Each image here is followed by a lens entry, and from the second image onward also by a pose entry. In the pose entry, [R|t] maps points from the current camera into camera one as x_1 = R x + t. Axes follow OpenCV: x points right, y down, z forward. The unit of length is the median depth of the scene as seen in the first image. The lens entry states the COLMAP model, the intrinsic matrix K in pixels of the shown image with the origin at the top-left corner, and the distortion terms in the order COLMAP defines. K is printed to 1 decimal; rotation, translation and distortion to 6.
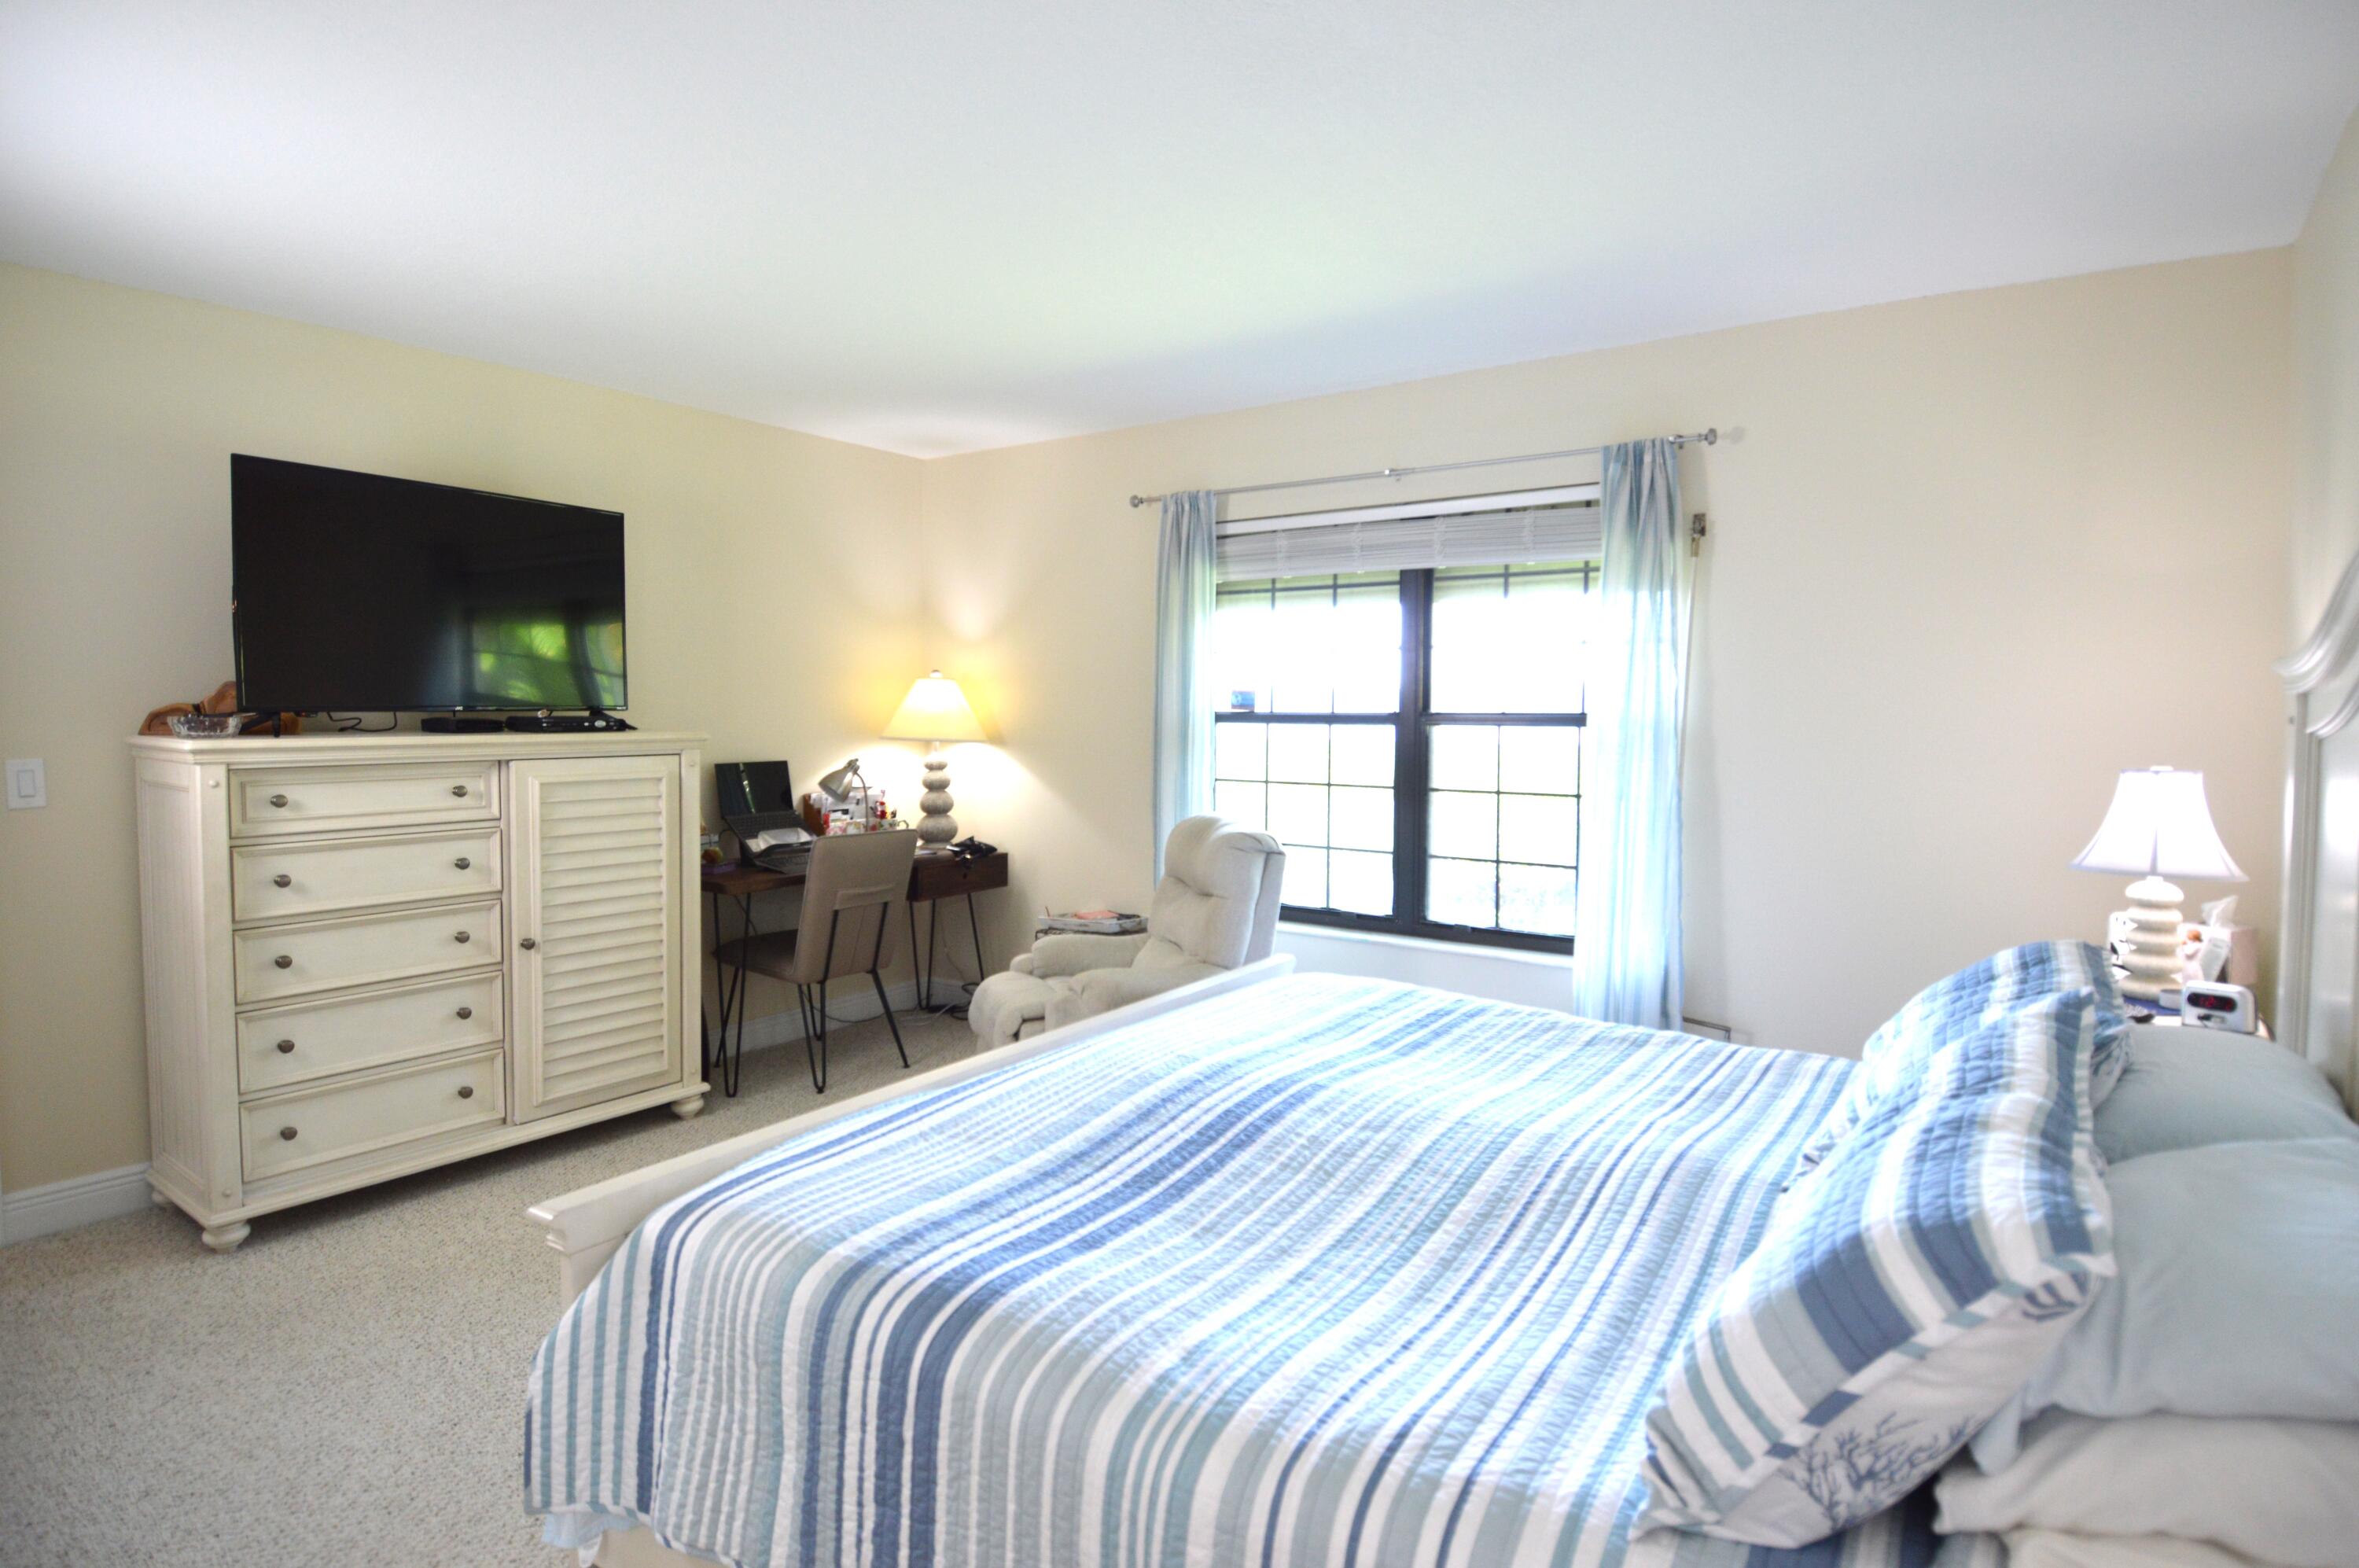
lens RADIAL K [[1235.9, 0, 1183.0], [0, 1235.9, 768.2], [0, 0, 1]] dist [0.050357, -0.054983]
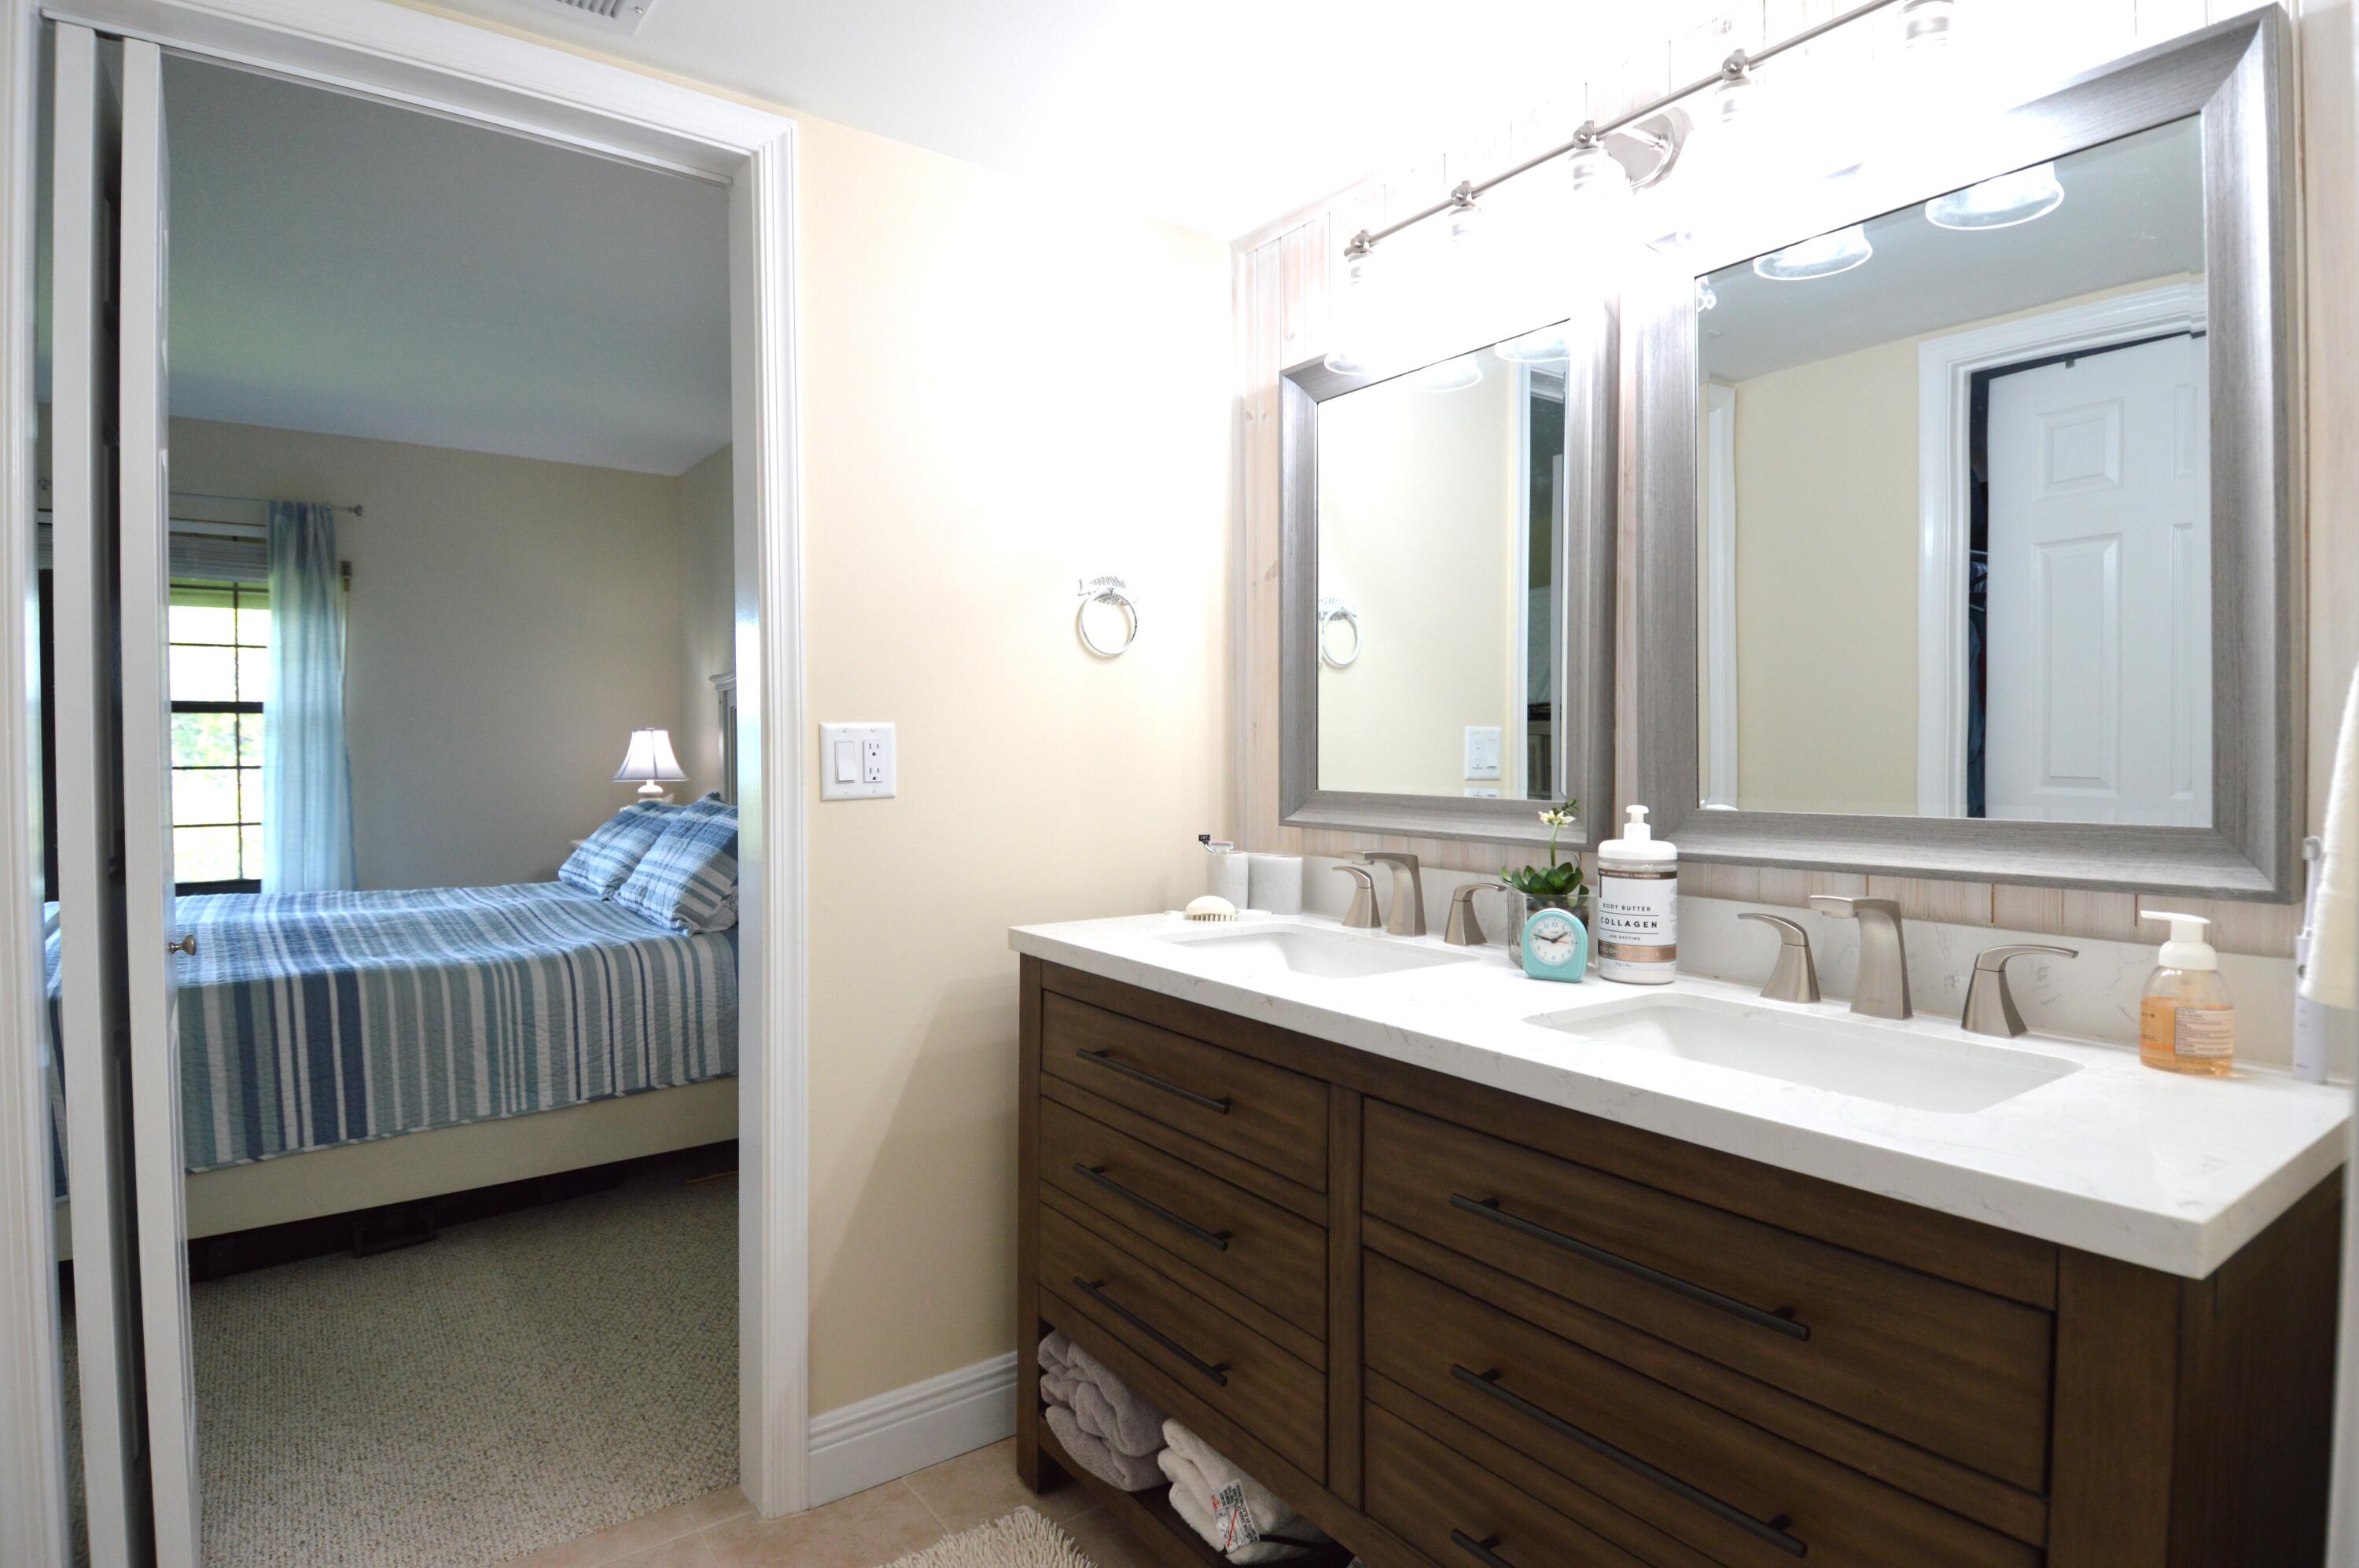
lens RADIAL K [[1235.9, 0, 1183.0], [0, 1235.9, 768.2], [0, 0, 1]] dist [0.050357, -0.054983]
pose [[0.345835, -0.051007, 0.936908, -0.576751], [0.053831, 0.997955, 0.034460, 0.031389], [-0.936750, 0.038517, 0.347874, -0.357091]]
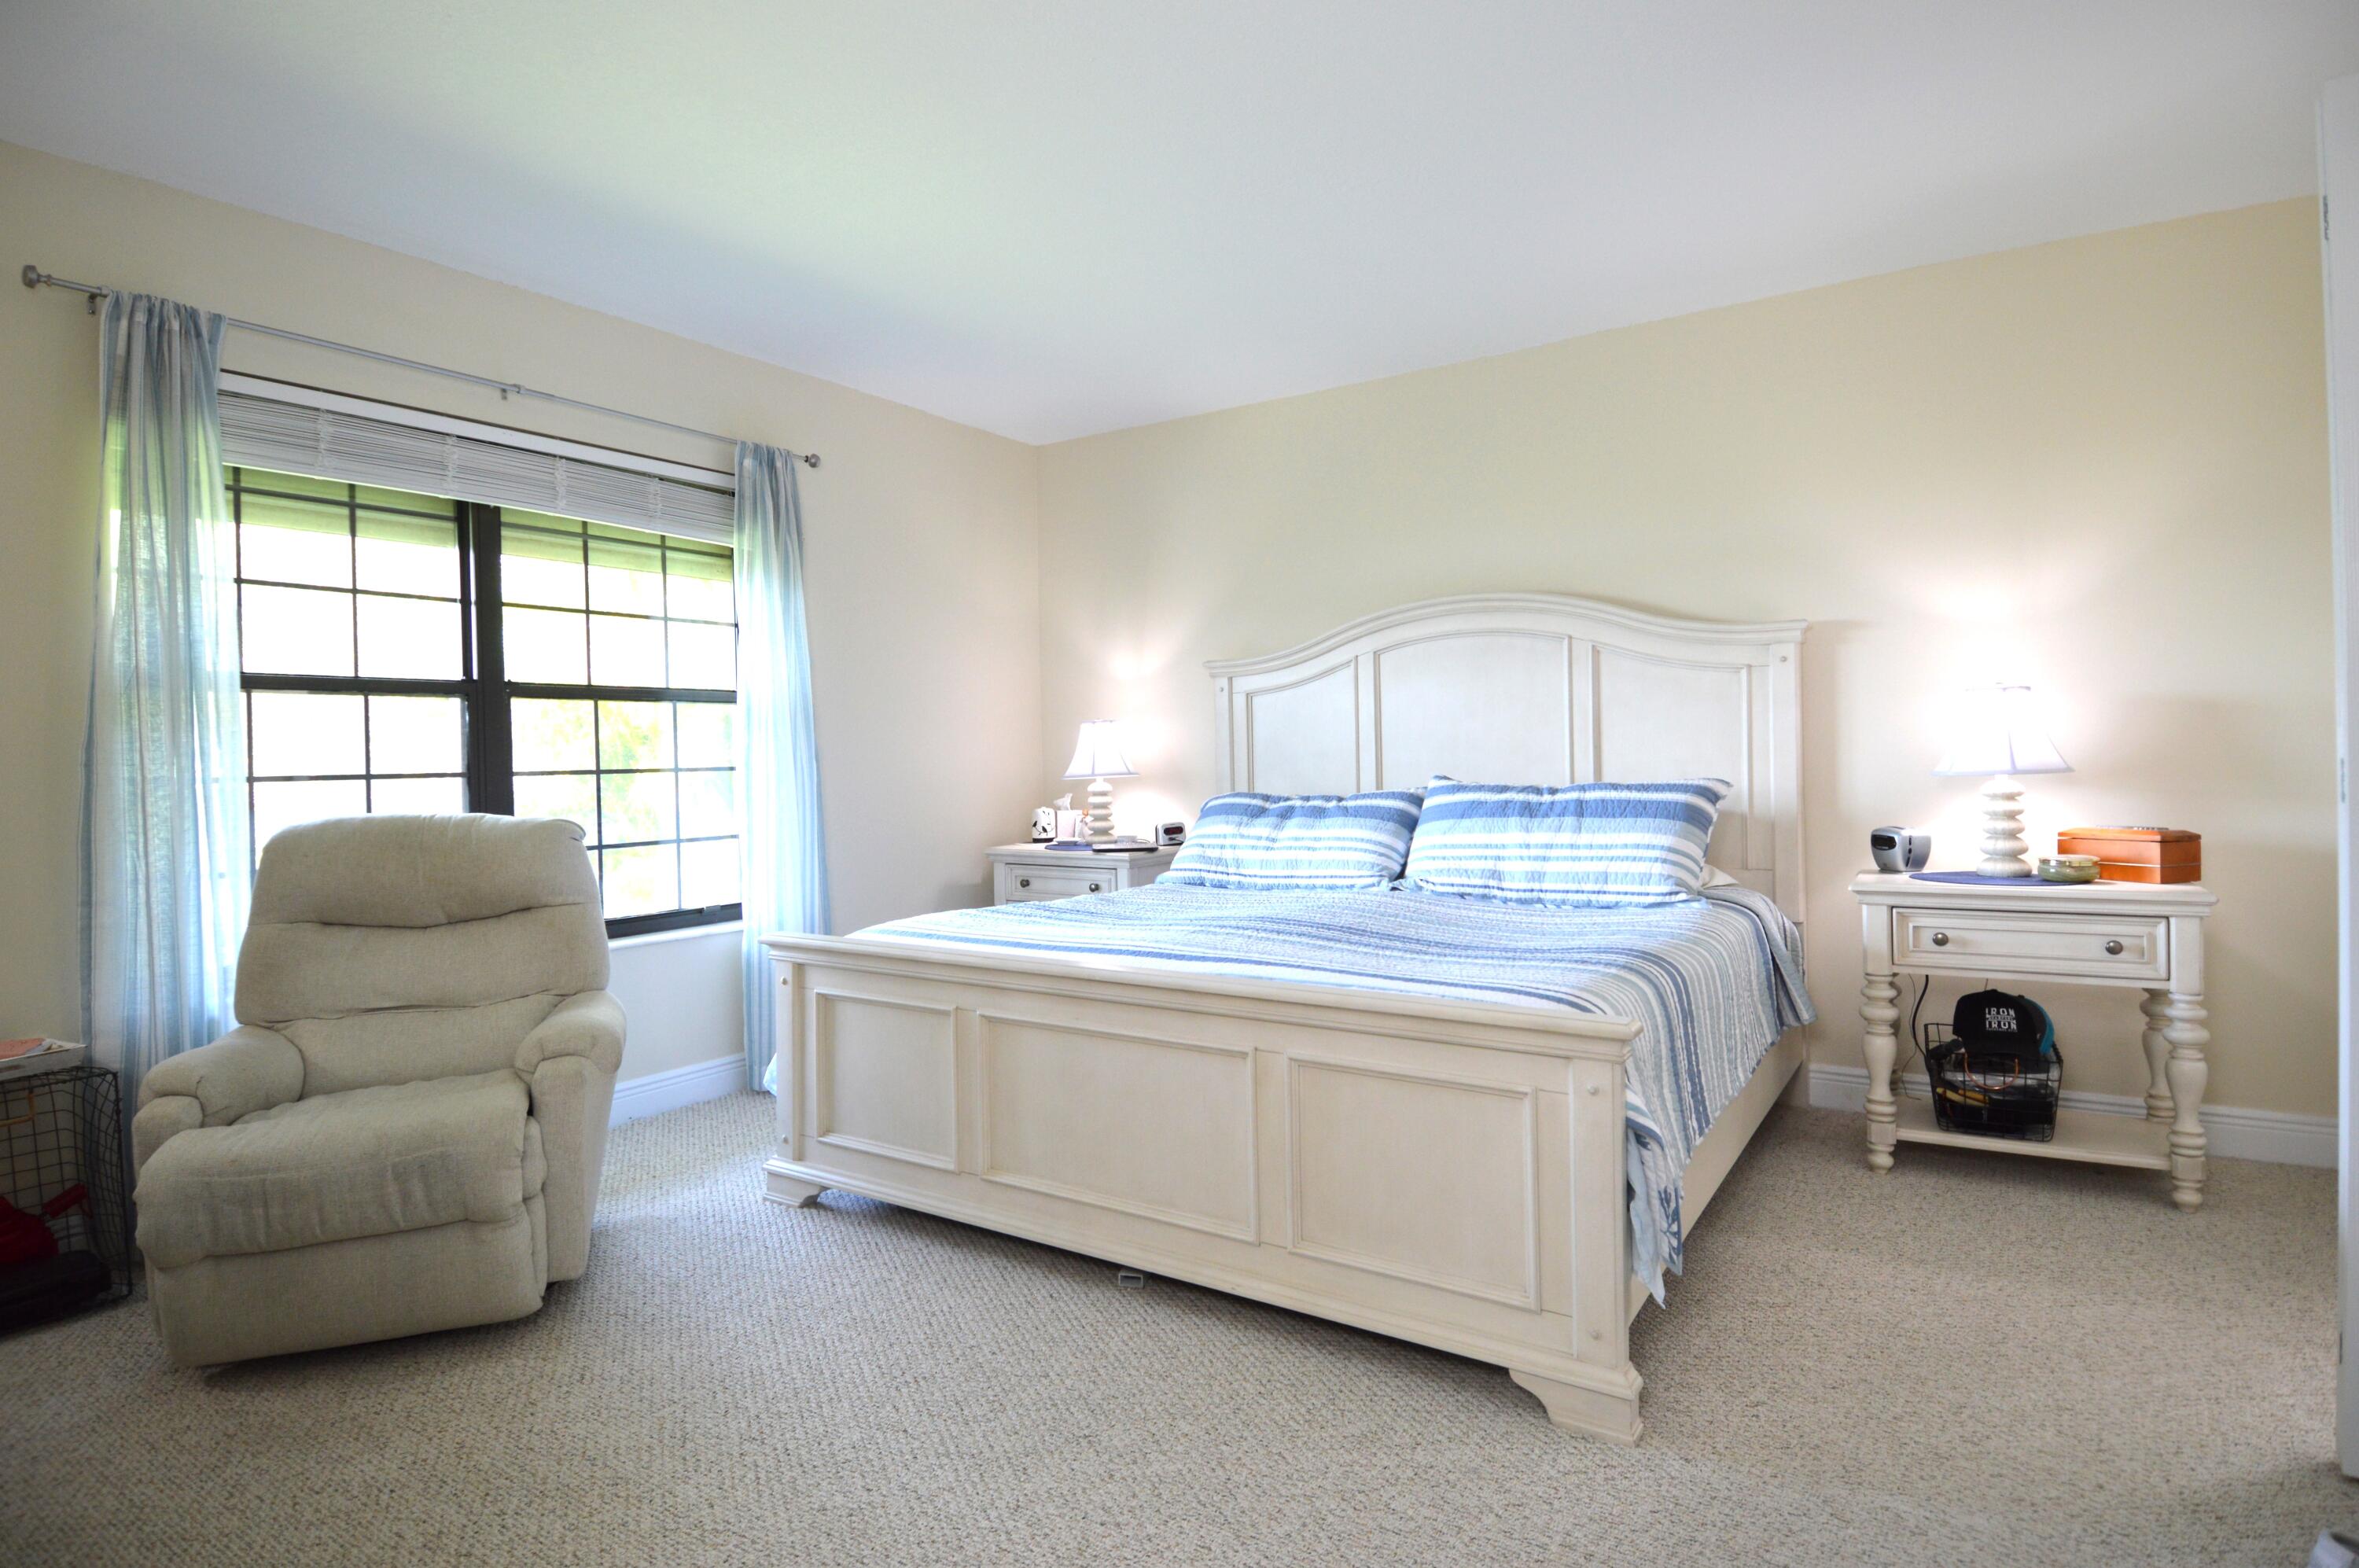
lens RADIAL K [[1235.9, 0, 1183.0], [0, 1235.9, 768.2], [0, 0, 1]] dist [0.050357, -0.054983]
pose [[-0.057374, -0.052871, 0.996952, -0.750788], [0.029199, 0.998081, 0.054611, -0.024539], [-0.997926, 0.032243, -0.055720, 0.677925]]
